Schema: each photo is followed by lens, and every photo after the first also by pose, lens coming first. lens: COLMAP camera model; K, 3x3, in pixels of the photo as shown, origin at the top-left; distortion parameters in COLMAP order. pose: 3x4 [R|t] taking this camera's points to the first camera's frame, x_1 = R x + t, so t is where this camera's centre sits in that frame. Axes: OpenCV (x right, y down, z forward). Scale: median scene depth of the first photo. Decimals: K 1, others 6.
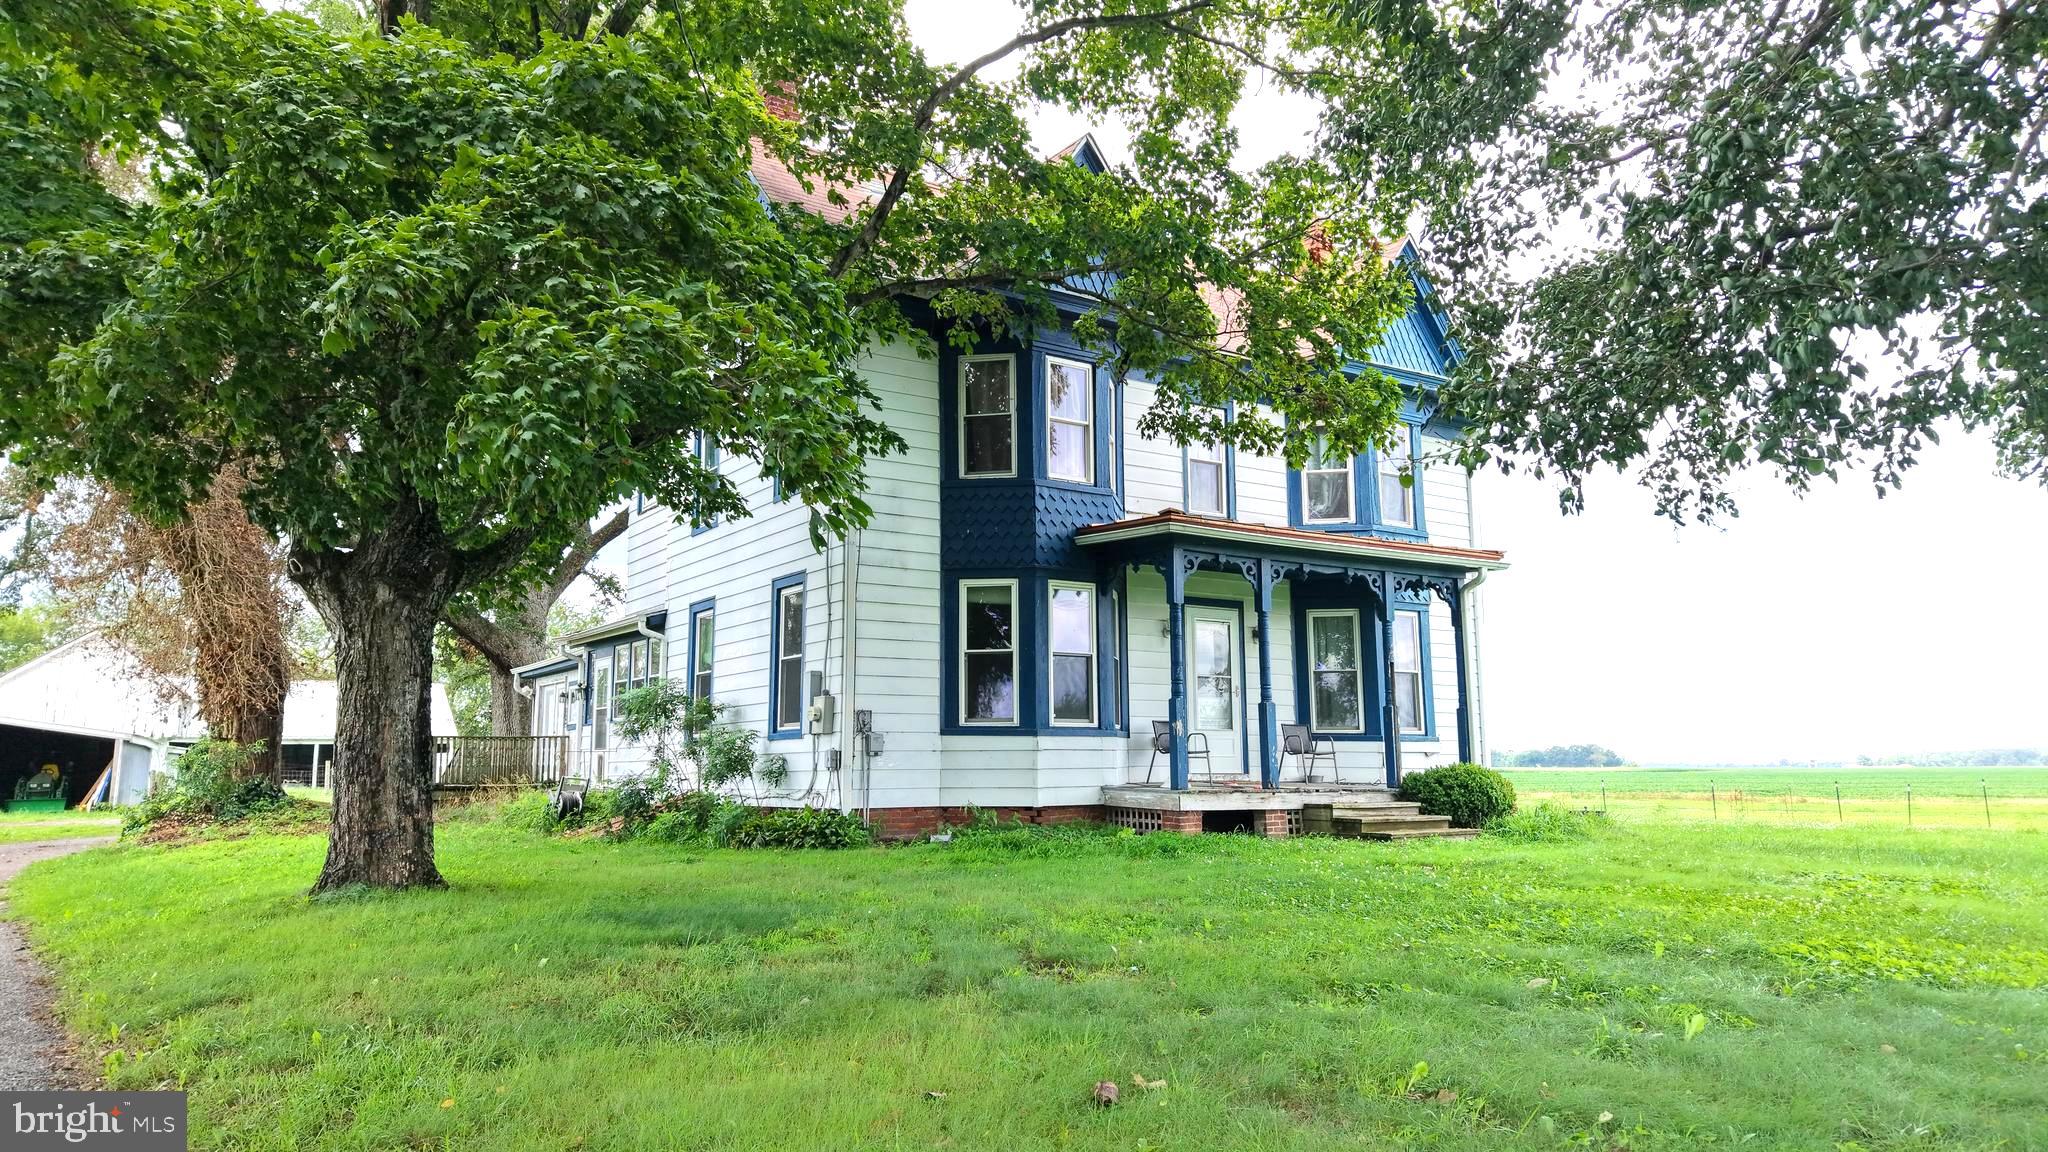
lens RADIAL K [[1389.8, 0, 1018.8], [0, 1389.8, 569.0], [0, 0, 1]] dist [0.029082, -0.023825]
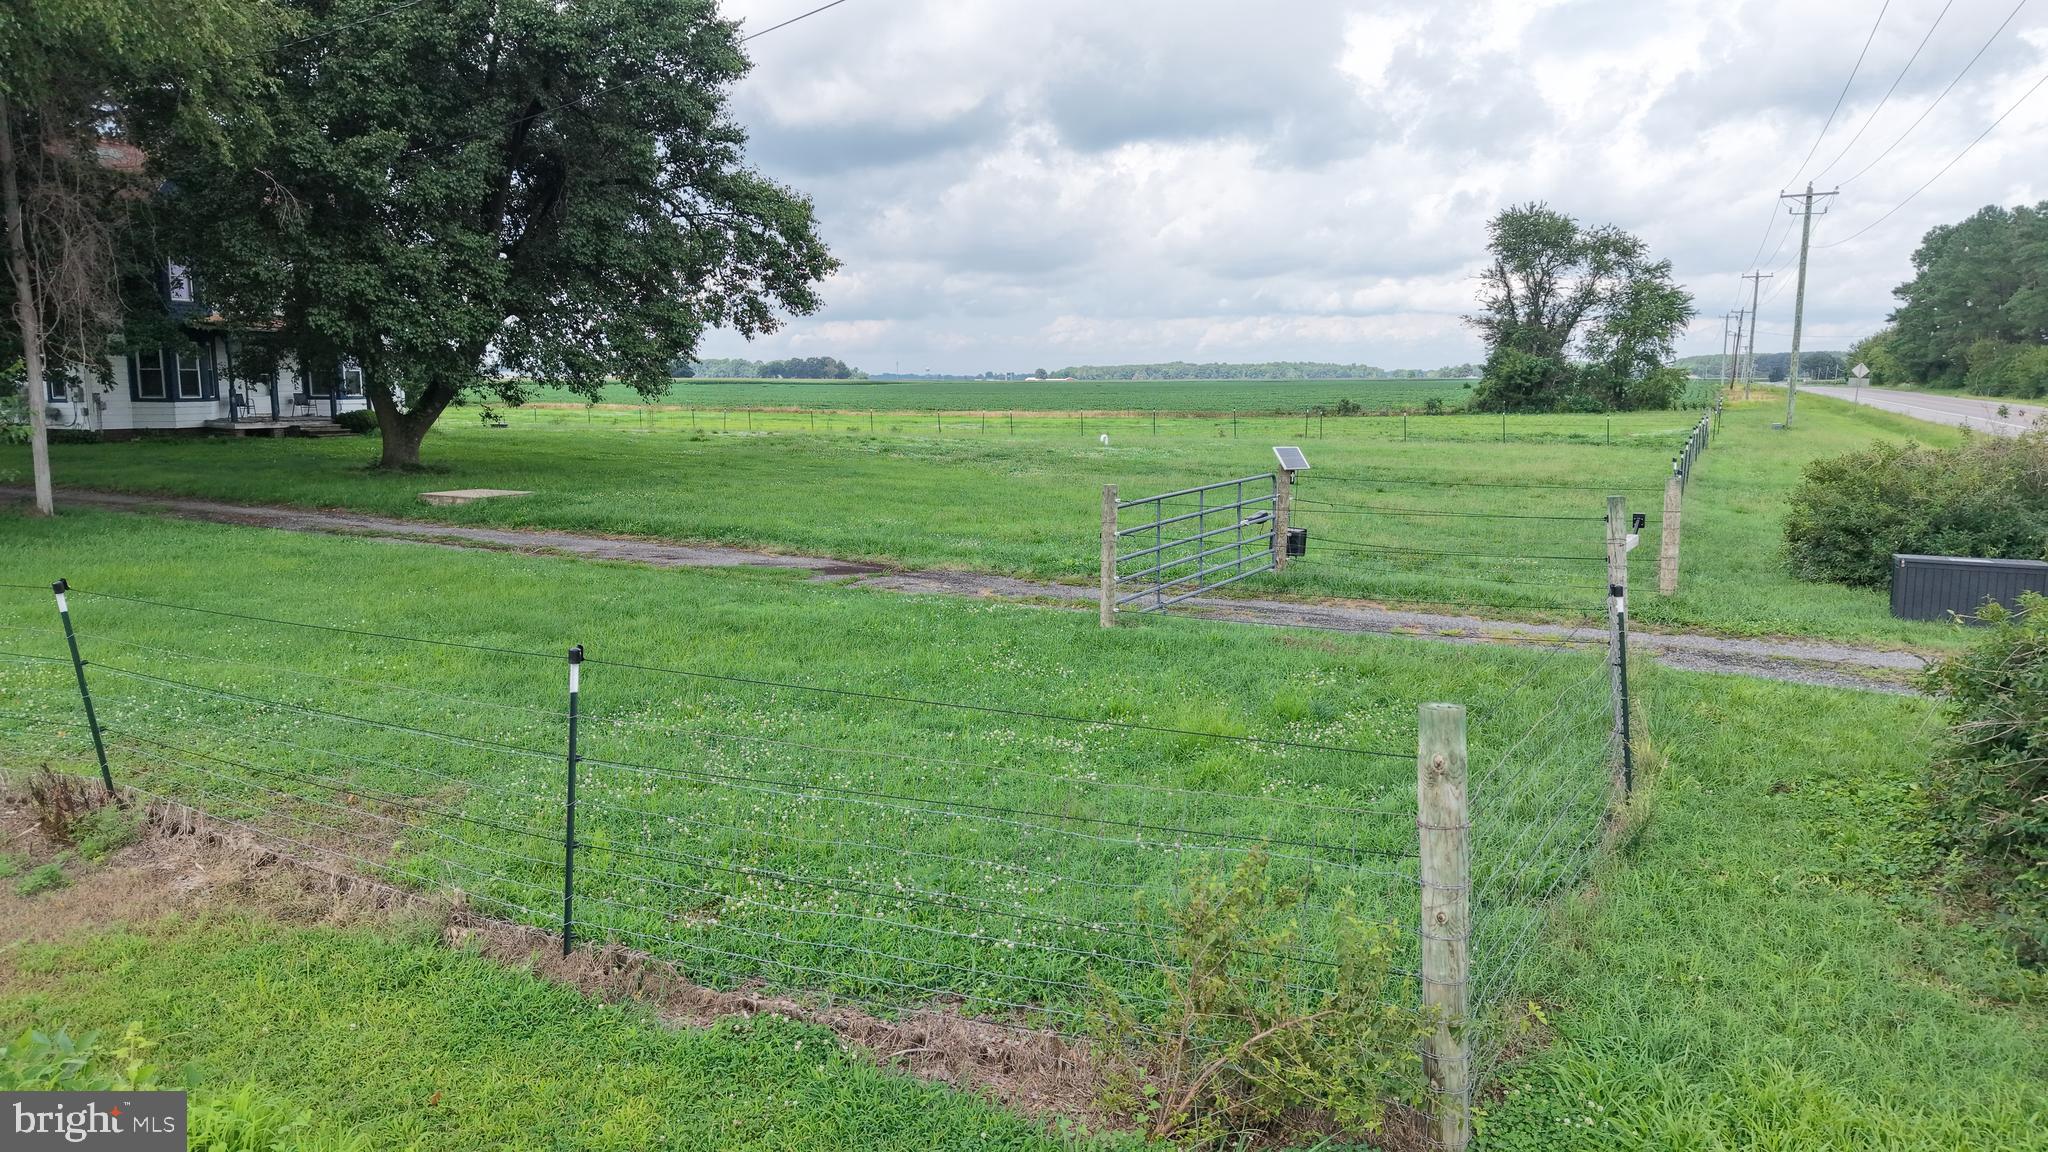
lens RADIAL K [[1389.8, 0, 1018.8], [0, 1389.8, 569.0], [0, 0, 1]] dist [0.029082, -0.023825]
pose [[0.866161, -0.060369, 0.496105, 0.064078], [-0.078249, 0.964053, 0.253928, -0.377286], [-0.493601, -0.258762, 0.830302, -2.099650]]
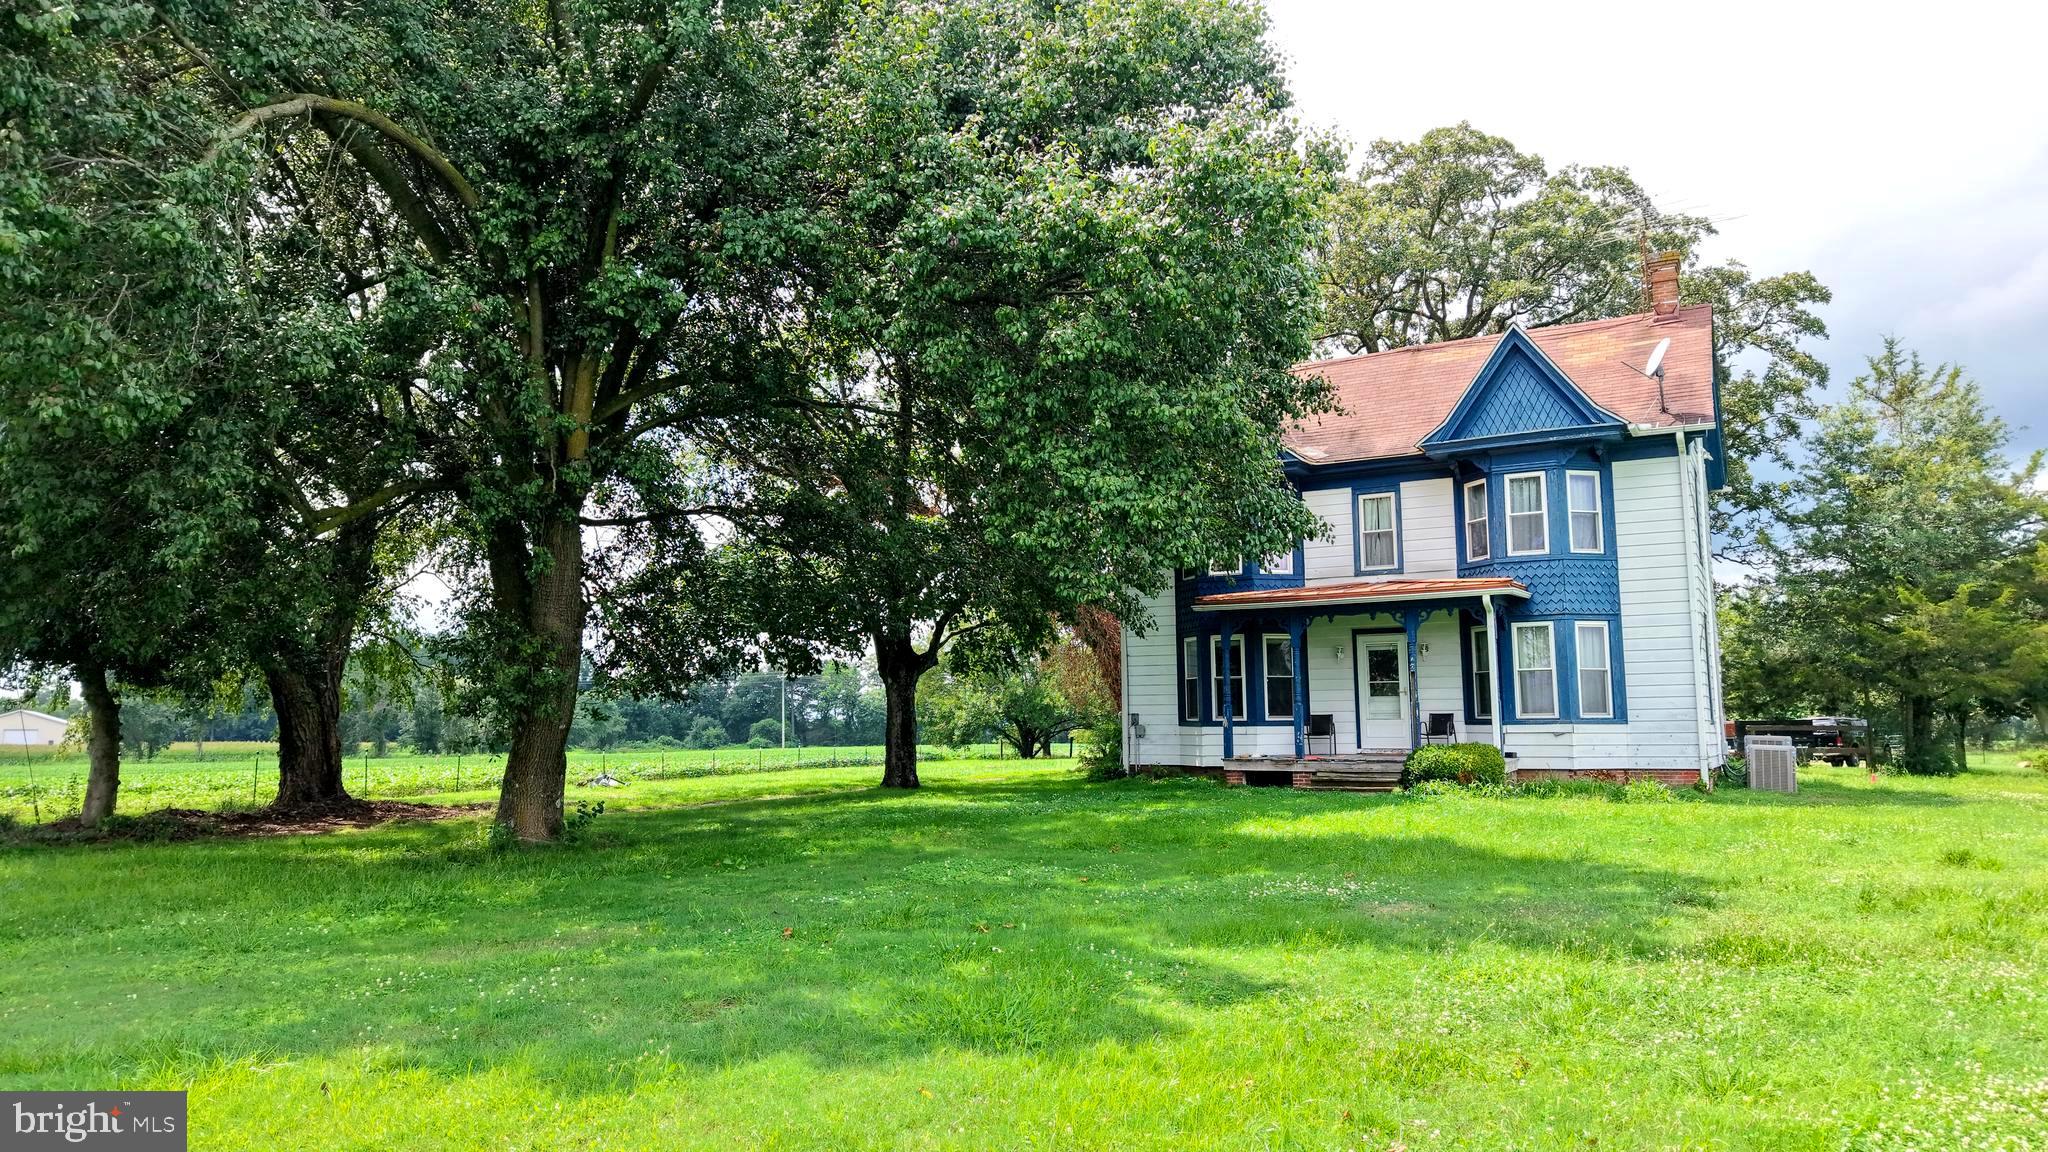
lens RADIAL K [[1389.8, 0, 1018.8], [0, 1389.8, 569.0], [0, 0, 1]] dist [0.029082, -0.023825]
pose [[0.433880, -0.101761, -0.895205, 1.505775], [0.132863, 0.989965, -0.048138, -0.024047], [0.891120, -0.098054, 0.443047, 0.025480]]
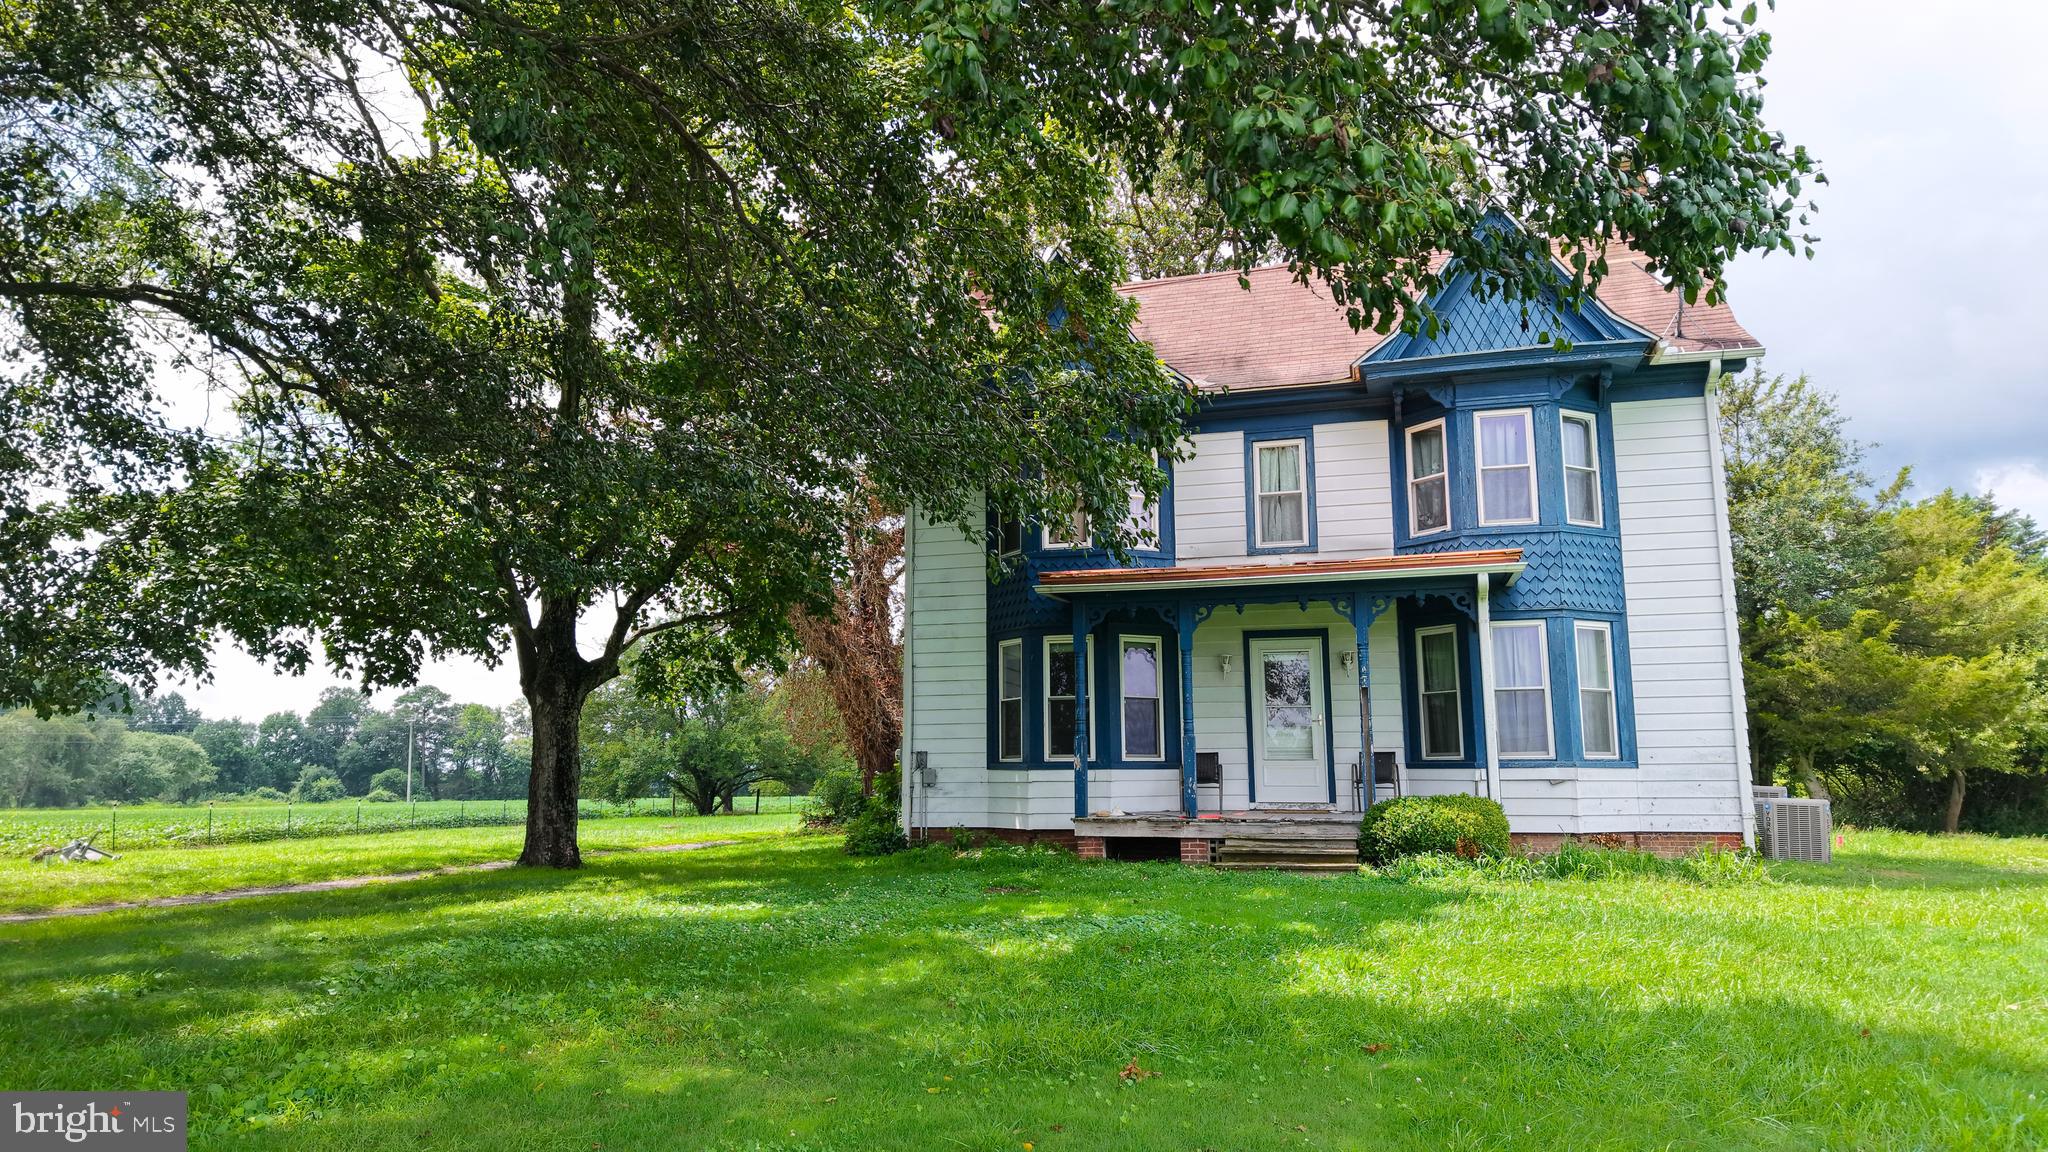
lens RADIAL K [[1380.5, 0, 1024.0], [0, 1380.5, 576.0], [0, 0, 1]] dist [0.038922, -0.108450]
pose [[0.637762, -0.111023, -0.762190, 0.919148], [0.110072, 0.992538, -0.052473, 0.017020], [0.762328, -0.050431, 0.645223, 0.241554]]
